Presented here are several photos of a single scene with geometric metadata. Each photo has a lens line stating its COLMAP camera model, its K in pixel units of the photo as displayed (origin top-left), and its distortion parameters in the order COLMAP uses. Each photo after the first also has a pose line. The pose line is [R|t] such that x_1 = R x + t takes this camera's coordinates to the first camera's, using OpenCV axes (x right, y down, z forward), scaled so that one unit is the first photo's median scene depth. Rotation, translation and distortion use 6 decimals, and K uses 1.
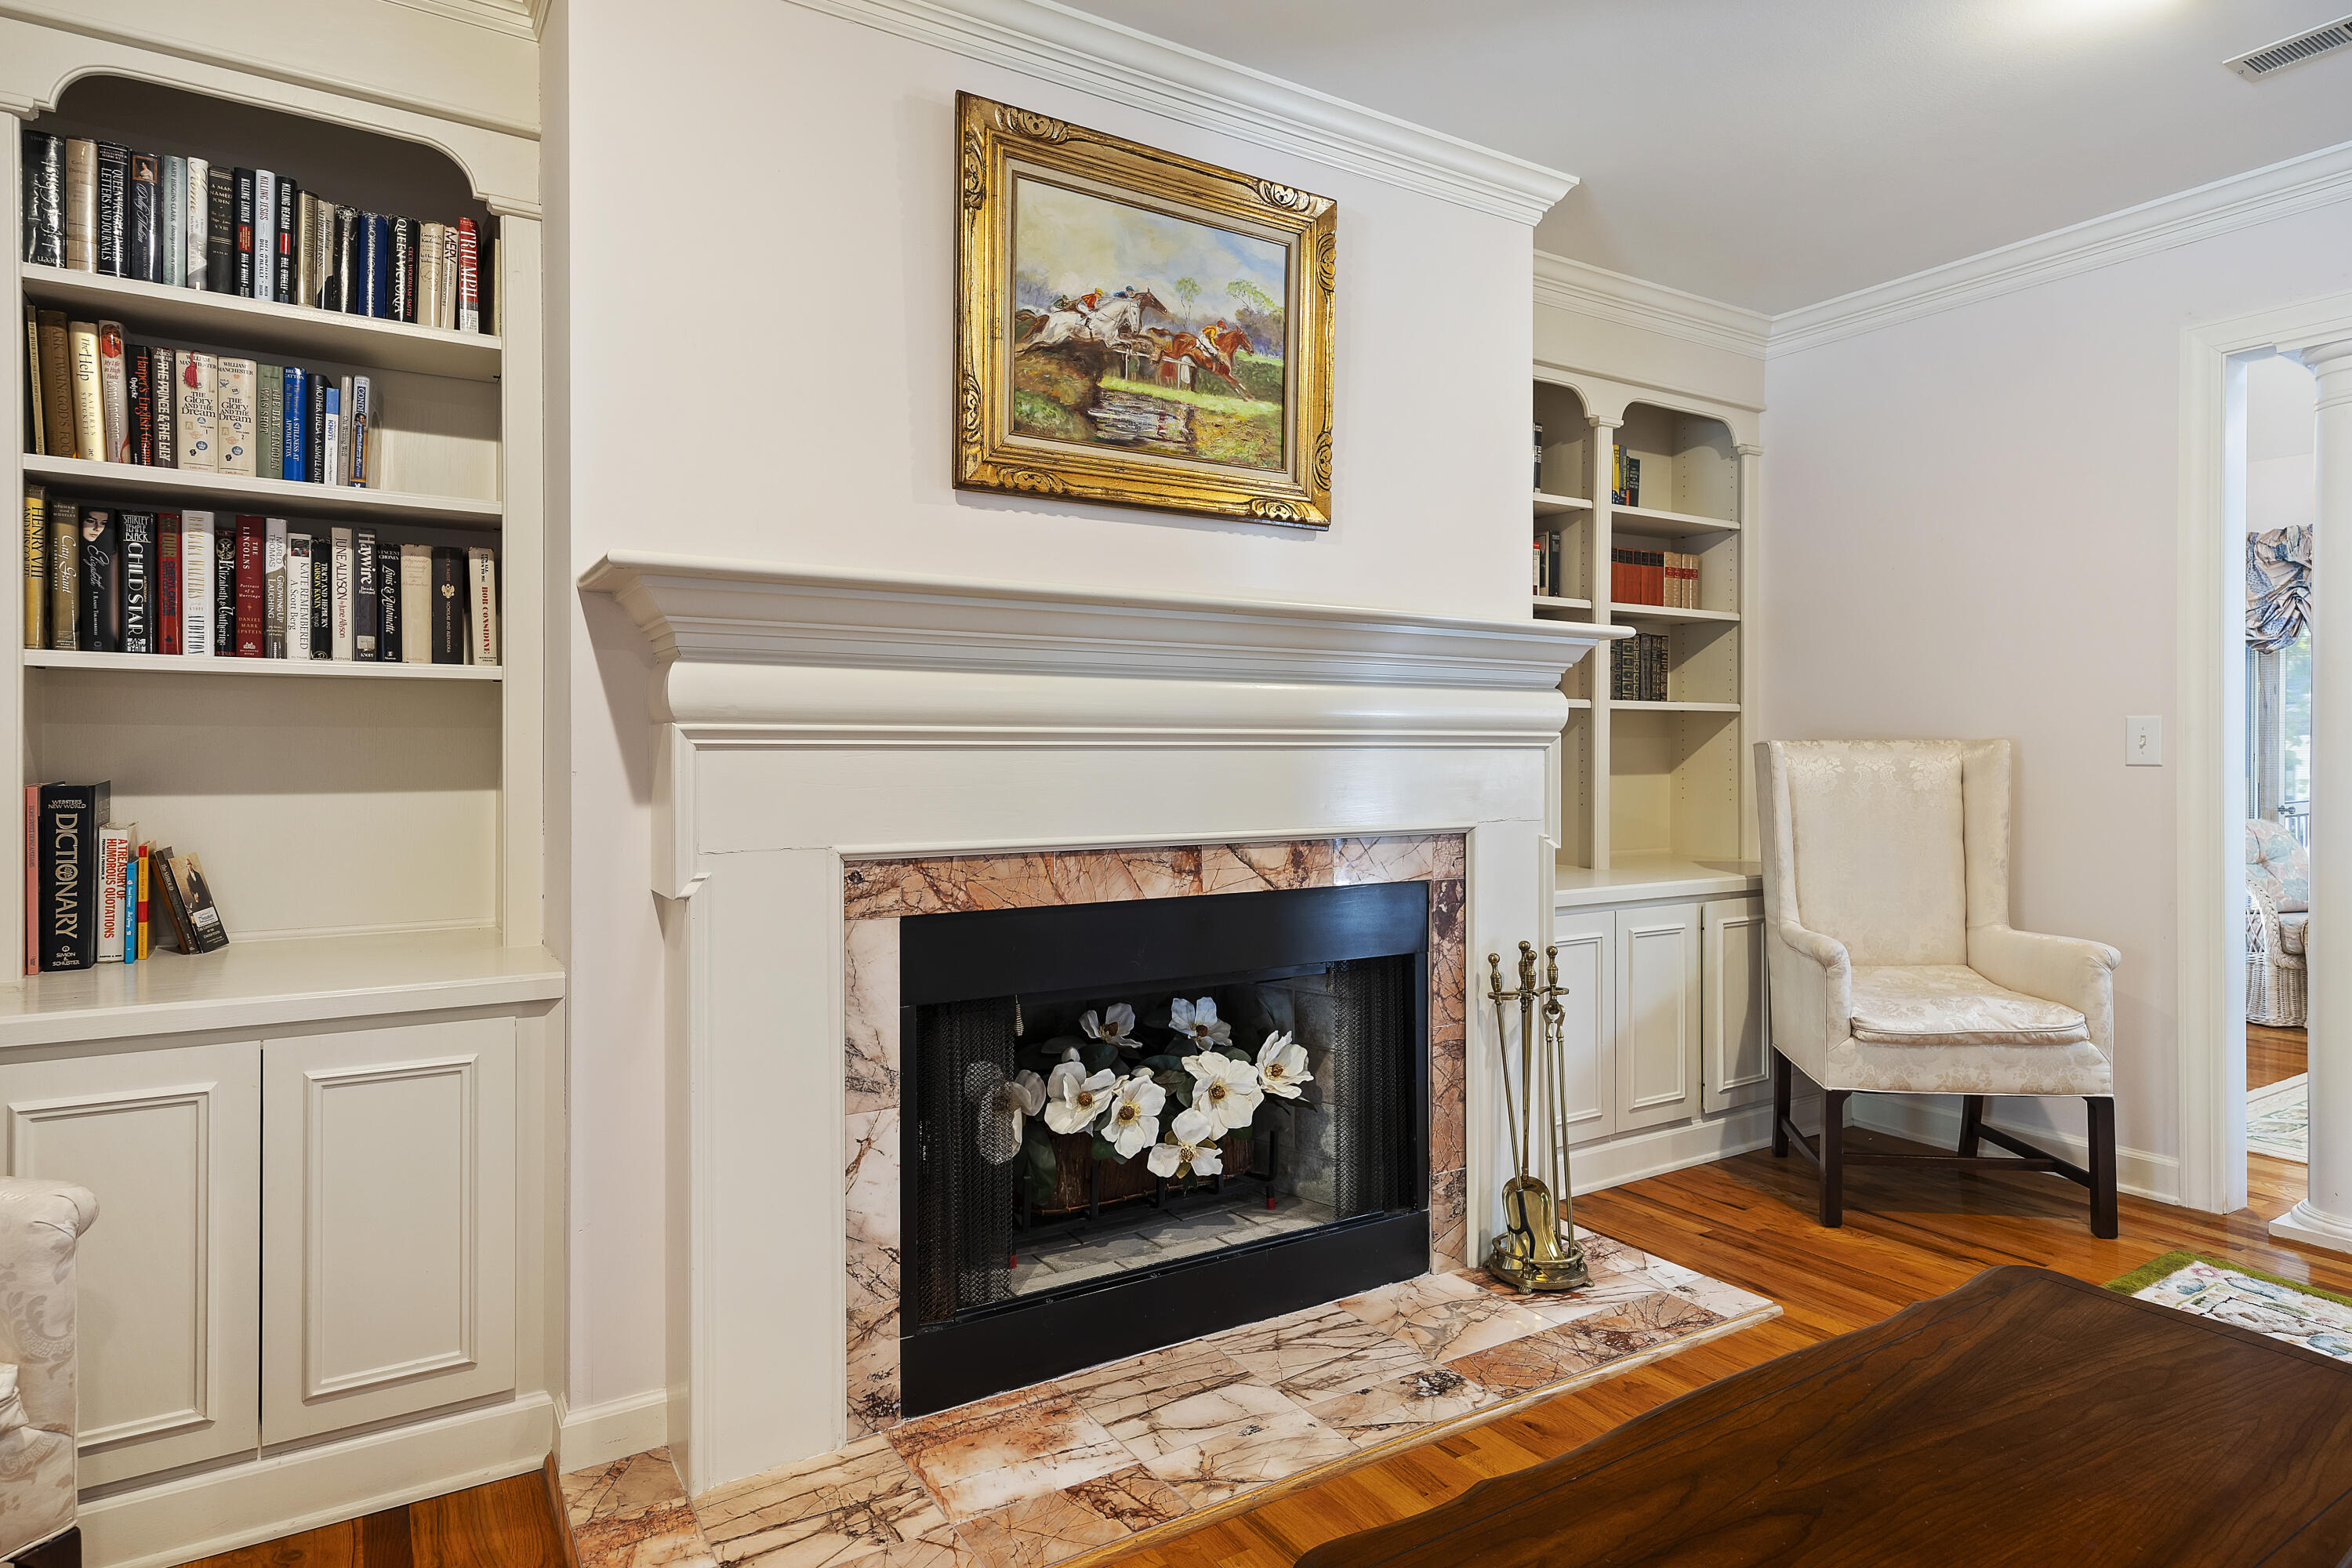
lens RADIAL K [[1326.1, 0, 1202.2], [0, 1326.1, 742.3], [0, 0, 1]] dist [-0.004947, -0.000695]
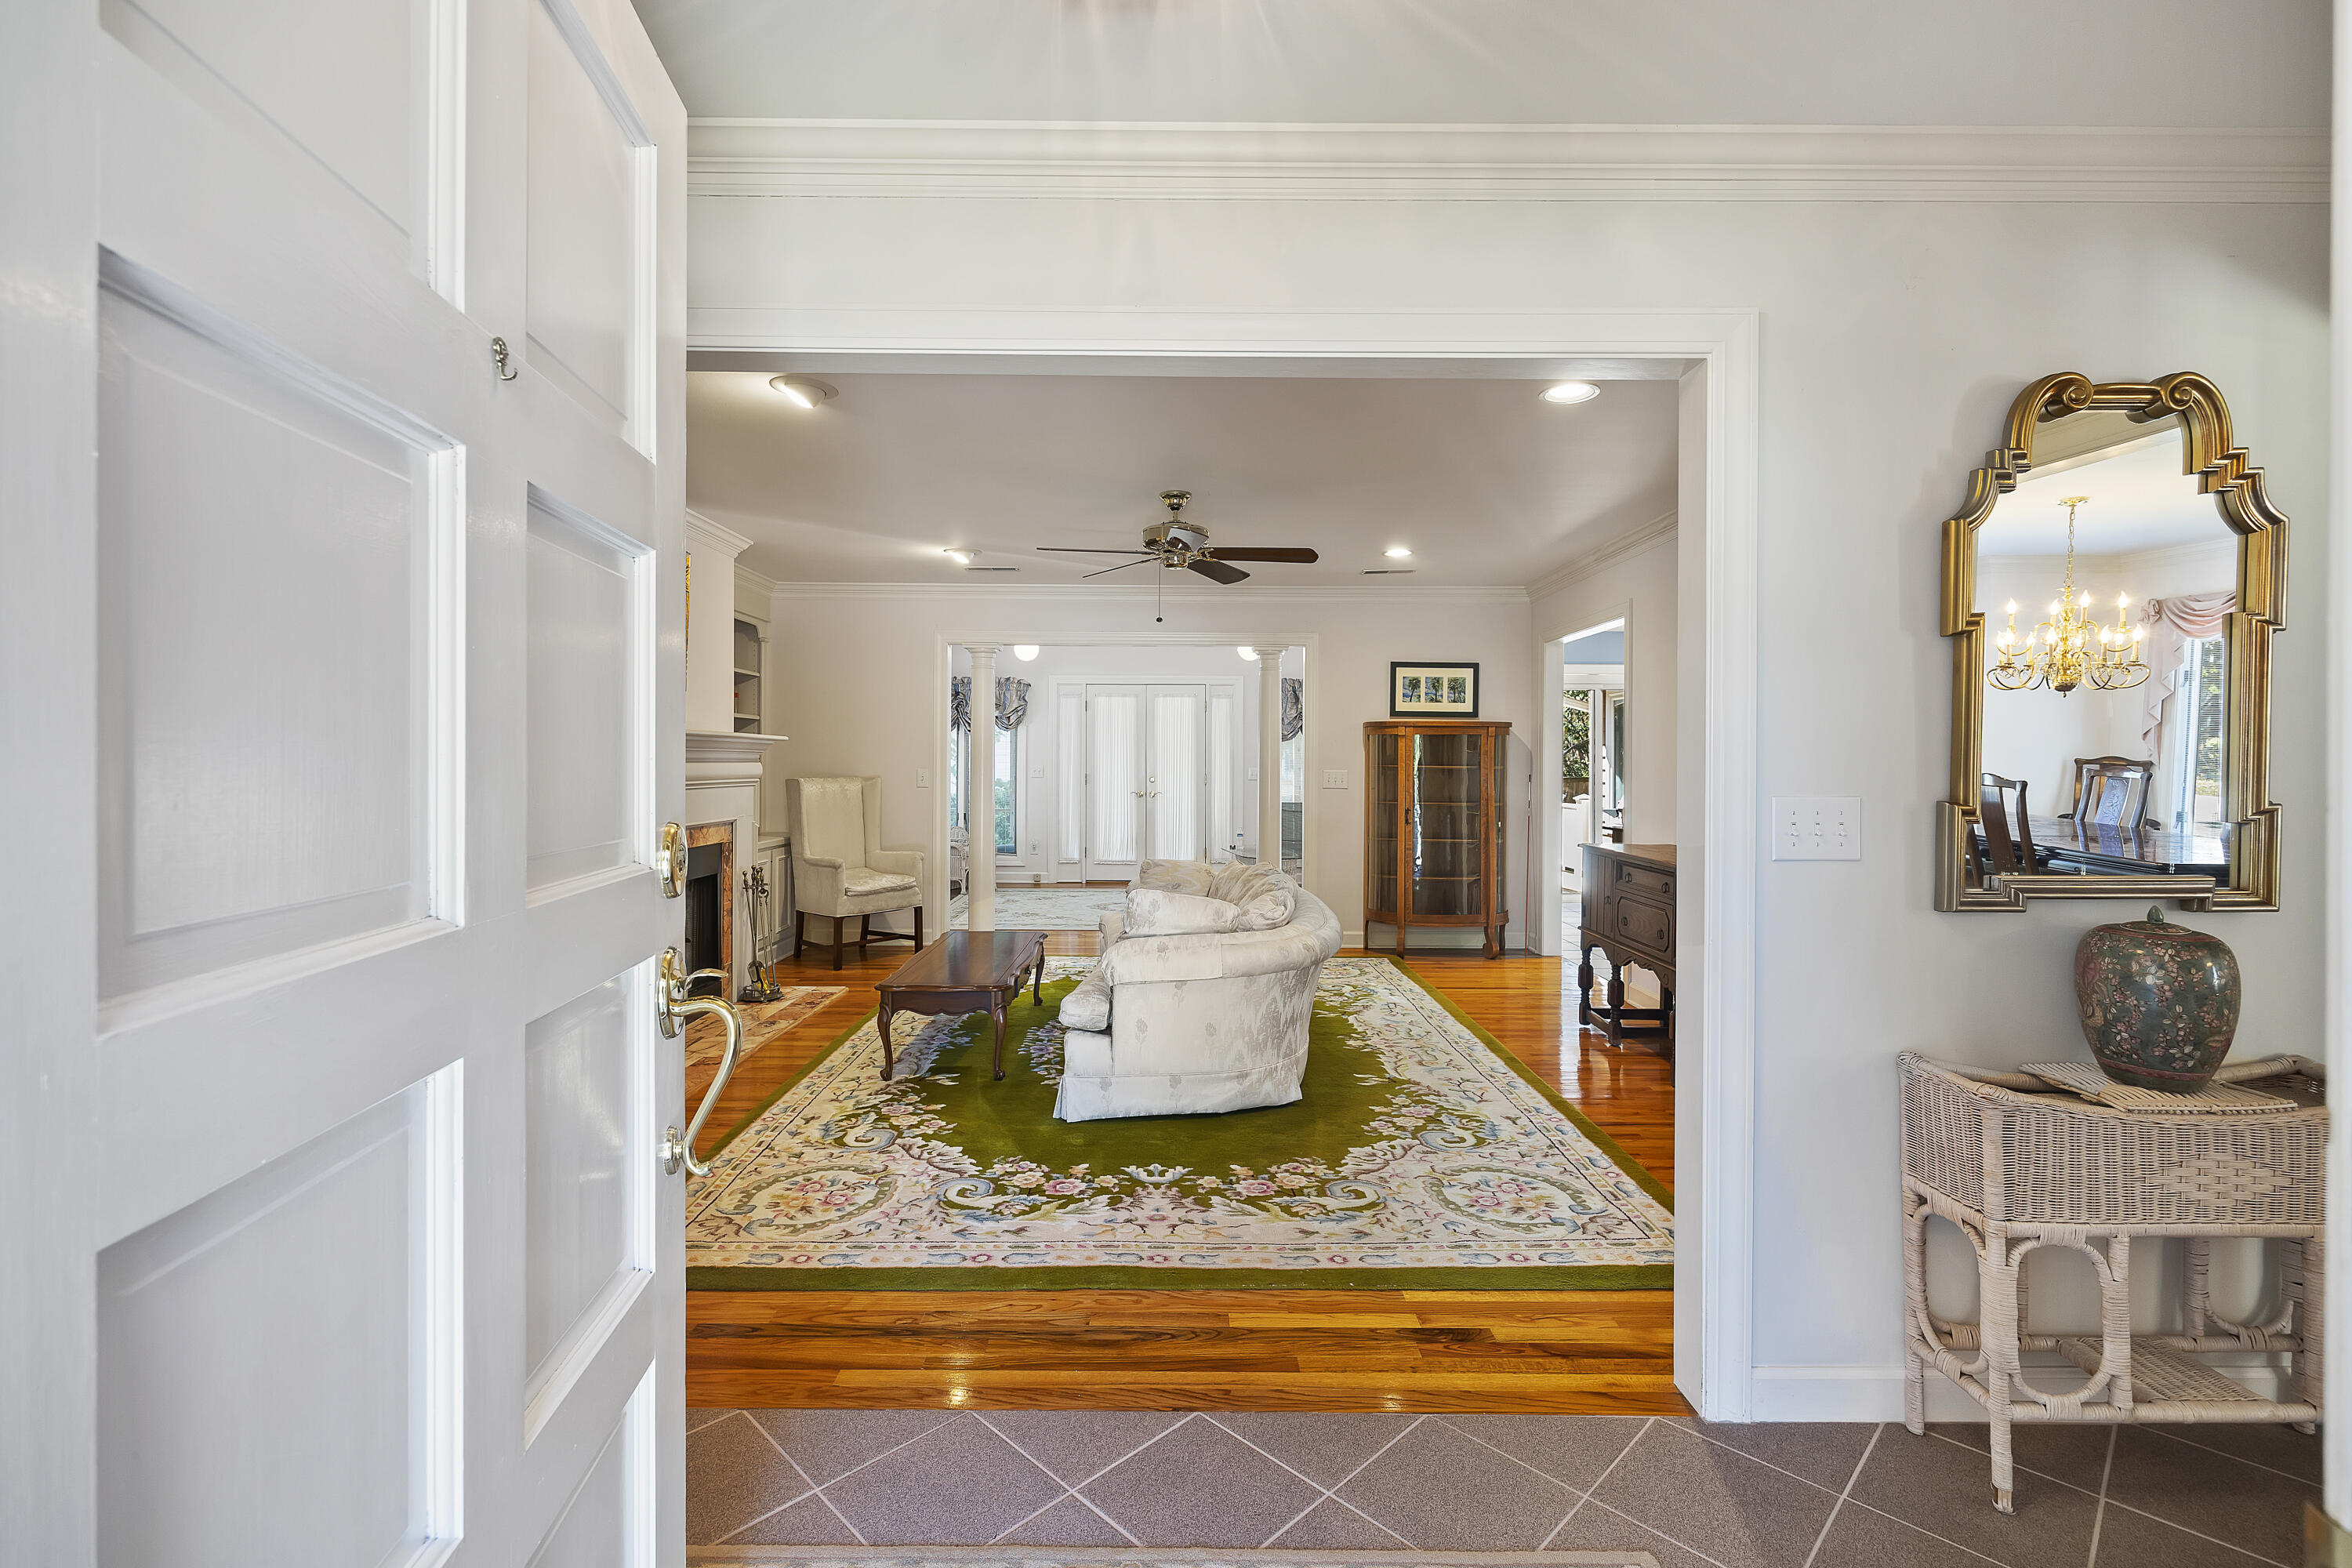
lens RADIAL K [[1036.4, 0, 1171.3], [0, 1036.4, 779.1], [0, 0, 1]] dist [-0.011938, -0.001346]
pose [[0.533559, -0.009079, 0.845714, -0.873864], [-0.011805, 0.999765, 0.018180, -0.047267], [-0.845680, -0.019684, 0.533326, -0.606113]]
